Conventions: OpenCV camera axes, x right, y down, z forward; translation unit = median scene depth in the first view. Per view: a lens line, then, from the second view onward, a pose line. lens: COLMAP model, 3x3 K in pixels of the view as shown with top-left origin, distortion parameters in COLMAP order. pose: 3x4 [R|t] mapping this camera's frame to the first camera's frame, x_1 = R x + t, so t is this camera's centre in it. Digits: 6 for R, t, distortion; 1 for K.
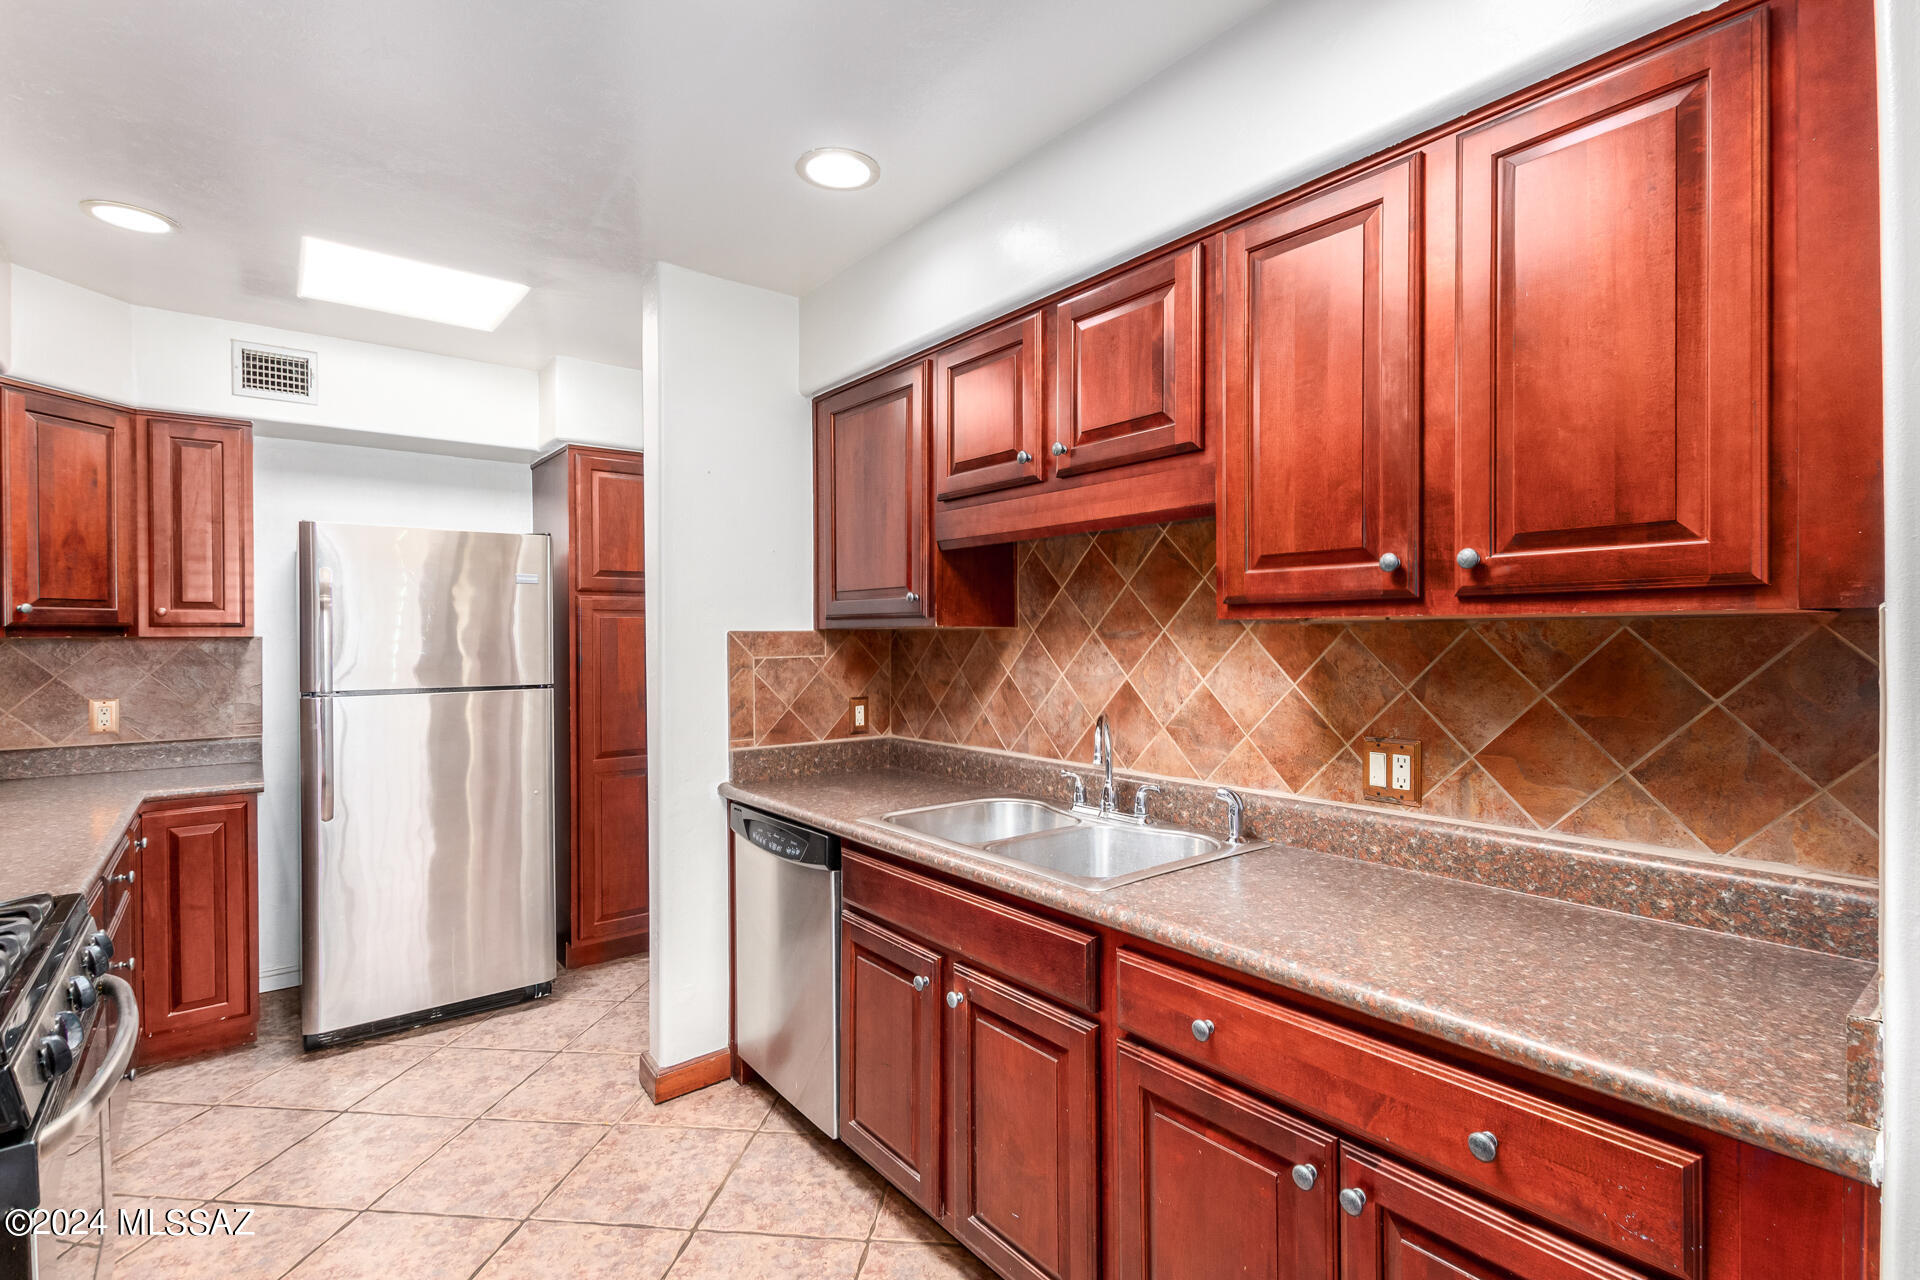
lens RADIAL K [[917.7, 0, 977.1], [0, 917.7, 643.5], [0, 0, 1]] dist [0.003774, 0.000237]
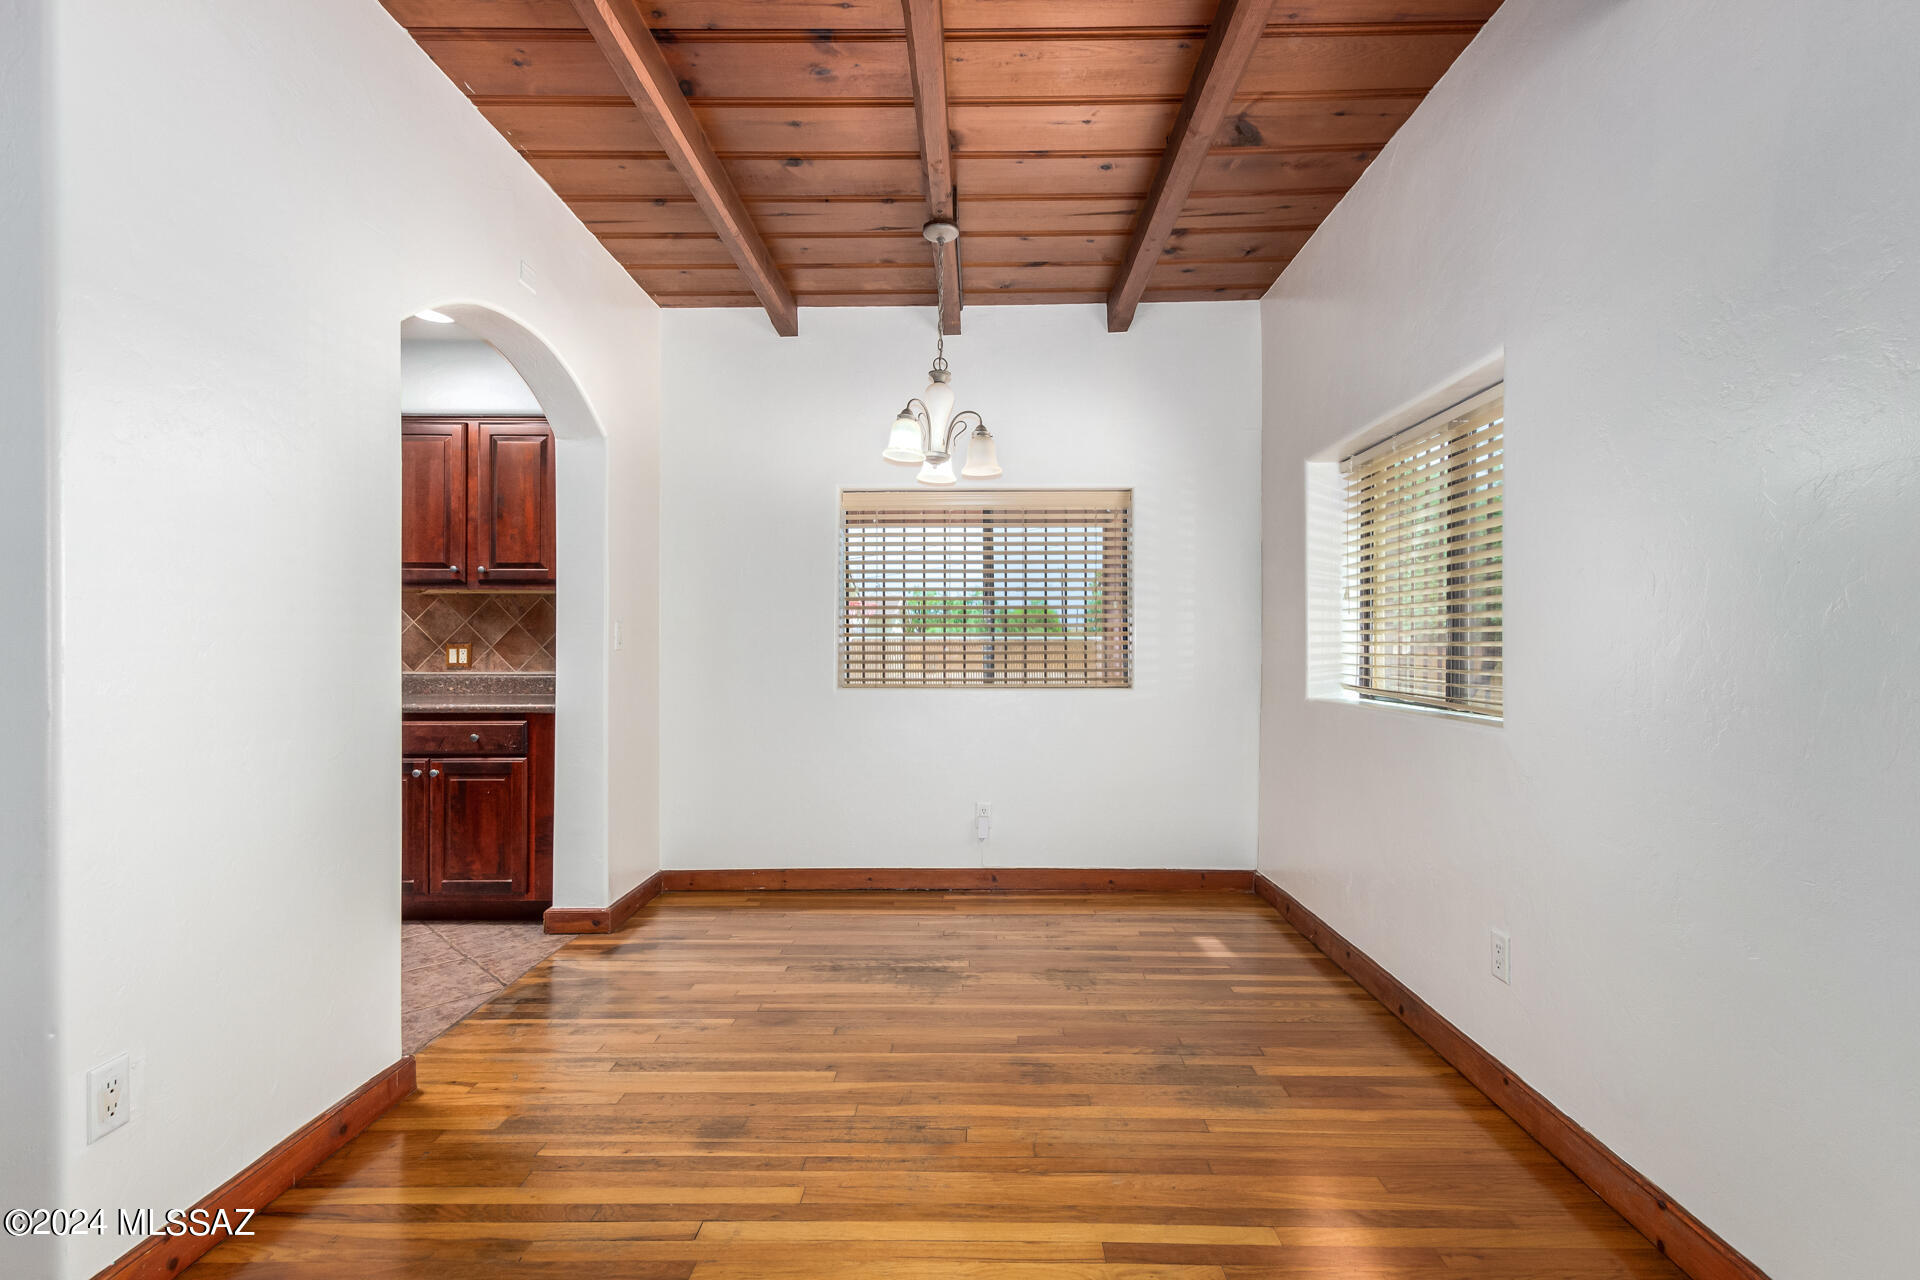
lens RADIAL K [[917.7, 0, 977.1], [0, 917.7, 640.8], [0, 0, 1]] dist [0.003774, 0.000237]
pose [[0.625097, 0.007338, 0.780512, -0.611687], [-0.000597, 0.999960, -0.008923, 0.127886], [-0.780547, 0.005112, 0.625077, -1.653586]]
